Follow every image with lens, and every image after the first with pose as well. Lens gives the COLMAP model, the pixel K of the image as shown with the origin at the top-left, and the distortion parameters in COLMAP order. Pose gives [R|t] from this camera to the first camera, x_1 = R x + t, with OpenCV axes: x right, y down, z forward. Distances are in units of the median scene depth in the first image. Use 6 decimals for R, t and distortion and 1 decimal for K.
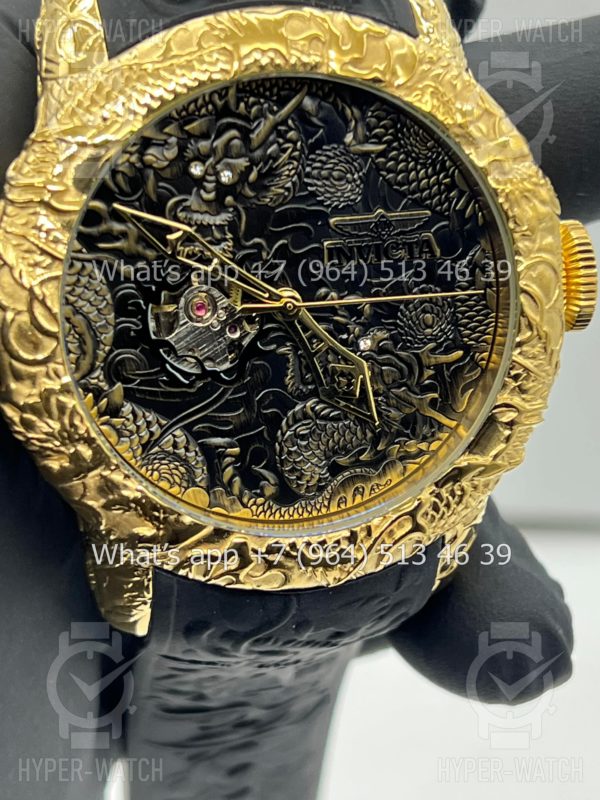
lens RADIAL K [[1838.9, 0, 300.7], [0, 1838.9, 408.5], [0, 0, 1]] dist [0.219946, 0.000000]
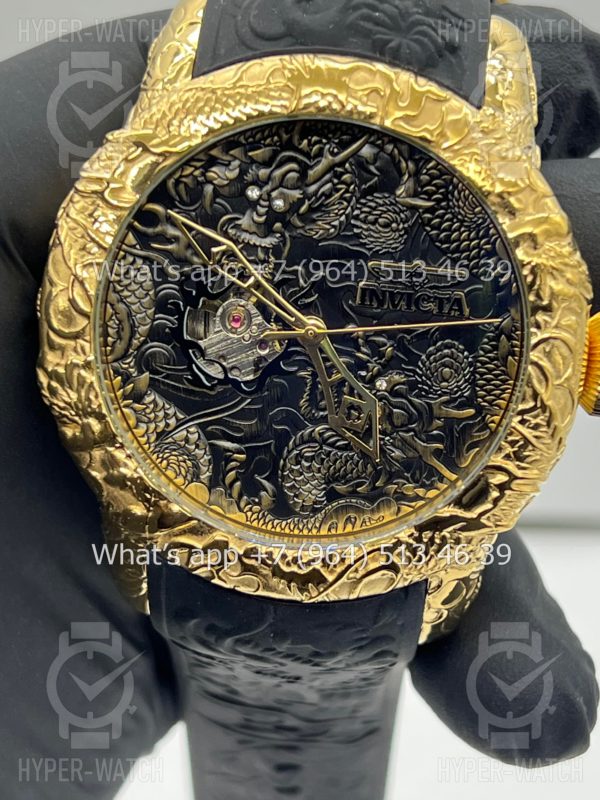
lens RADIAL K [[1838.9, 0, 300.3], [0, 1838.9, 398.4], [0, 0, 1]] dist [0.219946, 0.000000]
pose [[0.953011, 0.198309, -0.229005, 0.238059], [-0.209406, 0.977510, -0.024964, 0.009326], [0.218904, 0.071746, 0.973105, -0.035956]]
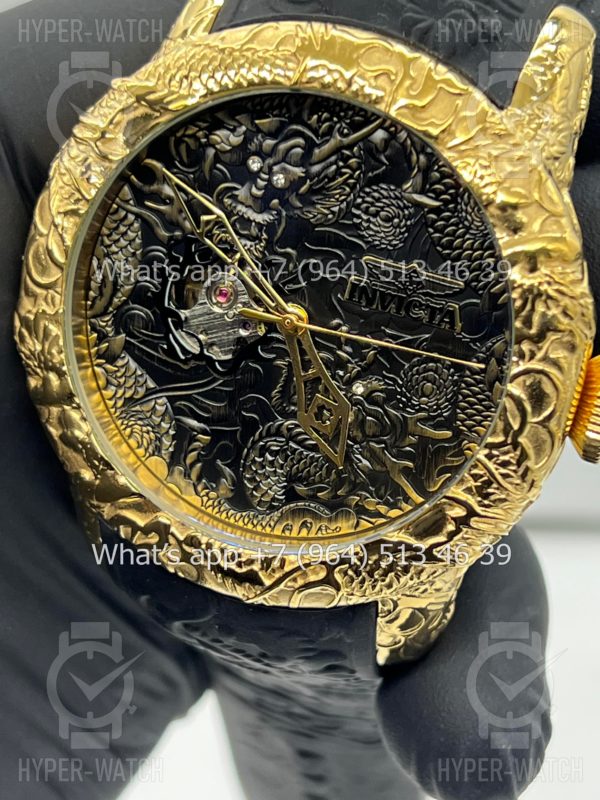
lens RADIAL K [[1838.9, 0, 299.5], [0, 1838.9, 401.4], [0, 0, 1]] dist [0.219946, 0.000000]
pose [[0.843380, 0.364554, -0.394728, 0.405219], [-0.363569, 0.928096, 0.080346, -0.097405], [0.395636, 0.075749, 0.915278, 0.093299]]
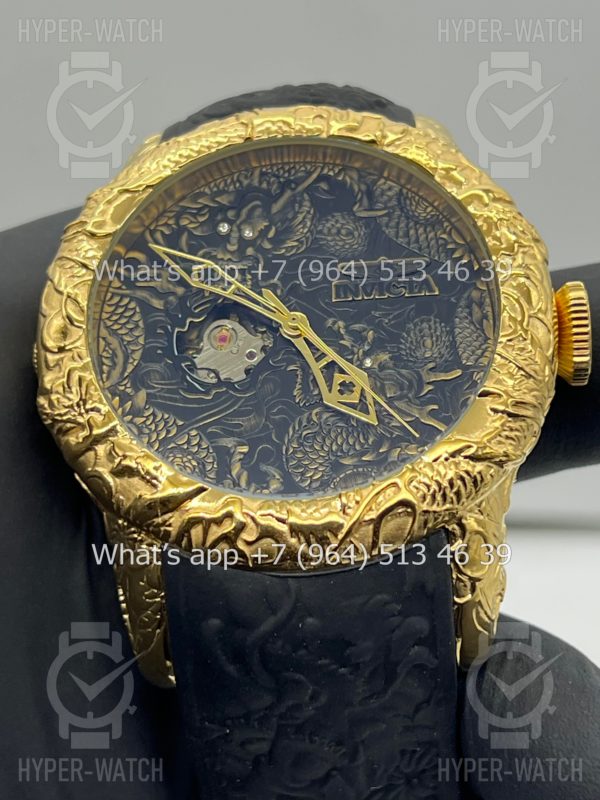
lens RADIAL K [[1838.9, 0, 292.9], [0, 1838.9, 402.5], [0, 0, 1]] dist [0.219946, 0.000000]
pose [[0.963159, -0.087687, -0.254236, 0.273064], [-0.071557, 0.827712, -0.556573, 0.608446], [0.259238, 0.554260, 0.790943, 0.137435]]
